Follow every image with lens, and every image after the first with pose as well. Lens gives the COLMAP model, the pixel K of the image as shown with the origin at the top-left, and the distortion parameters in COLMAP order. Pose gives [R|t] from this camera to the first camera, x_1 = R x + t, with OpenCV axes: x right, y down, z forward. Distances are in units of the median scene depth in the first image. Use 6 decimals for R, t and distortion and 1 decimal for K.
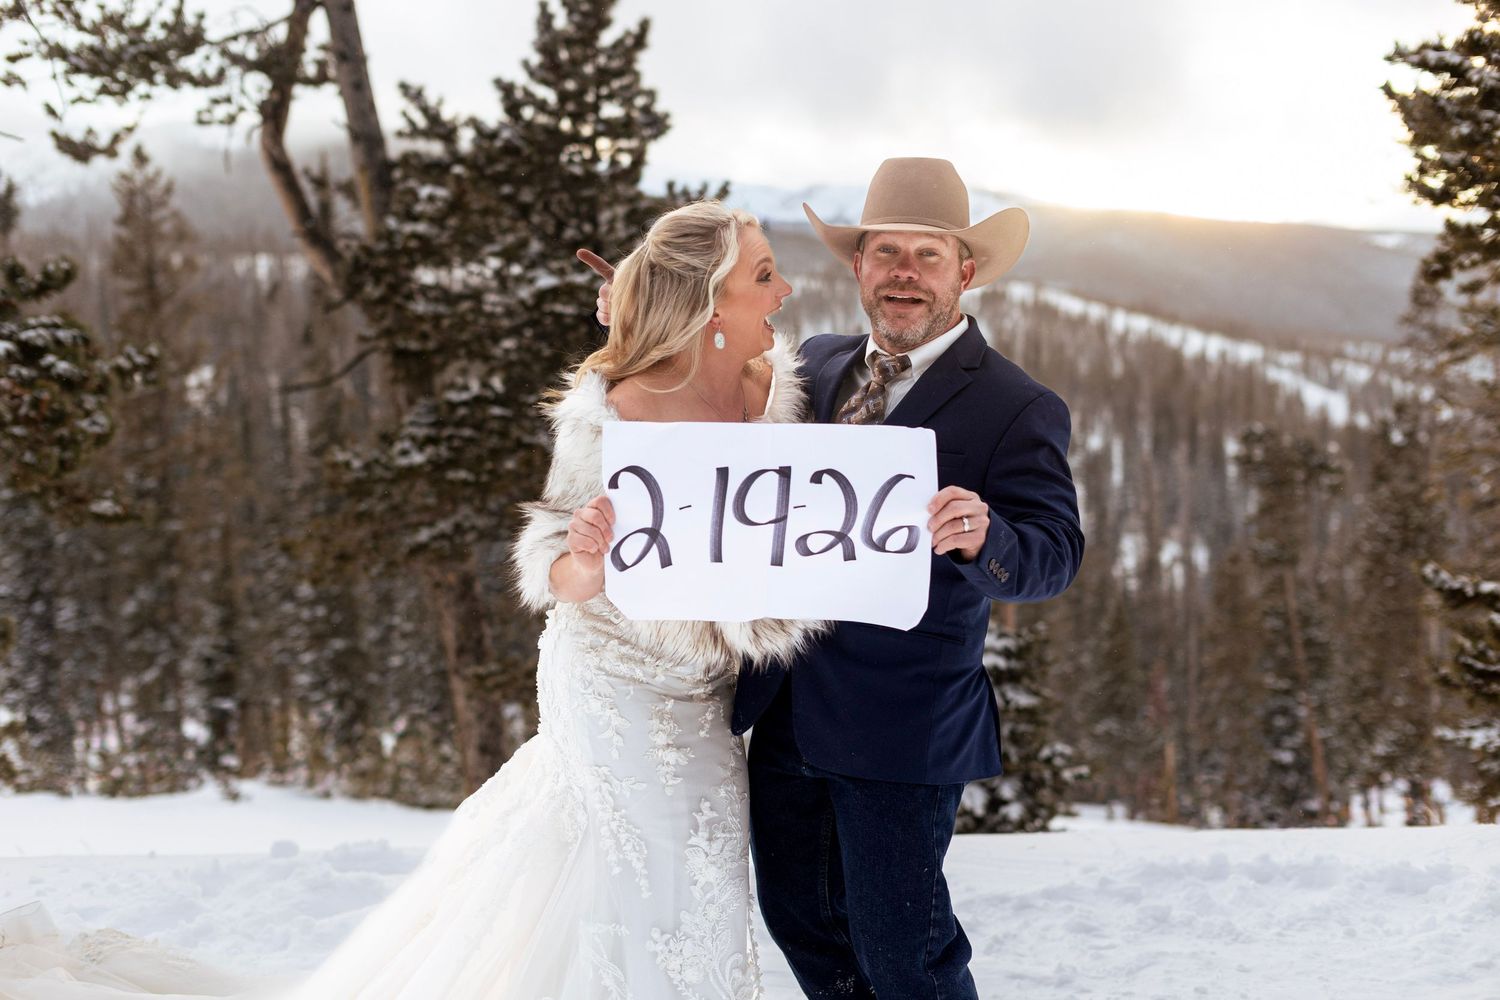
lens RADIAL K [[2067.2, 0, 726.3], [0, 2067.2, 530.3], [0, 0, 1]] dist [0.021638, -0.033363]
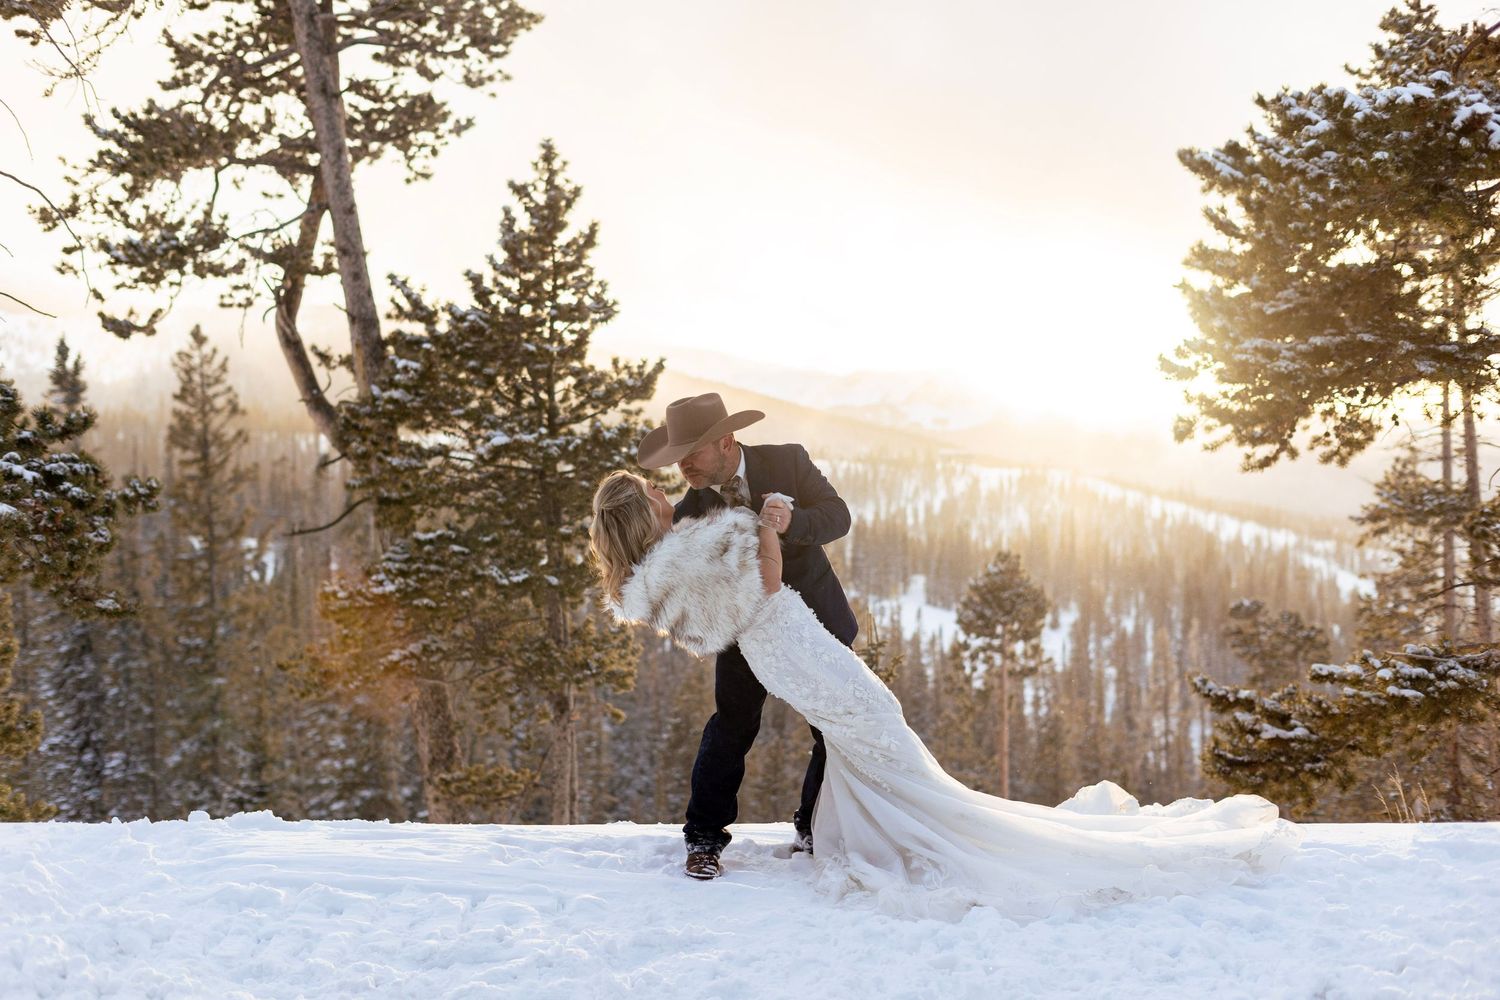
lens RADIAL K [[2067.2, 0, 726.3], [0, 2067.2, 530.3], [0, 0, 1]] dist [0.021638, -0.033363]
pose [[0.999445, 0.011874, -0.031139, 0.073690], [-0.014593, 0.995960, -0.088605, 0.031942], [0.029962, 0.089010, 0.995580, -0.158816]]
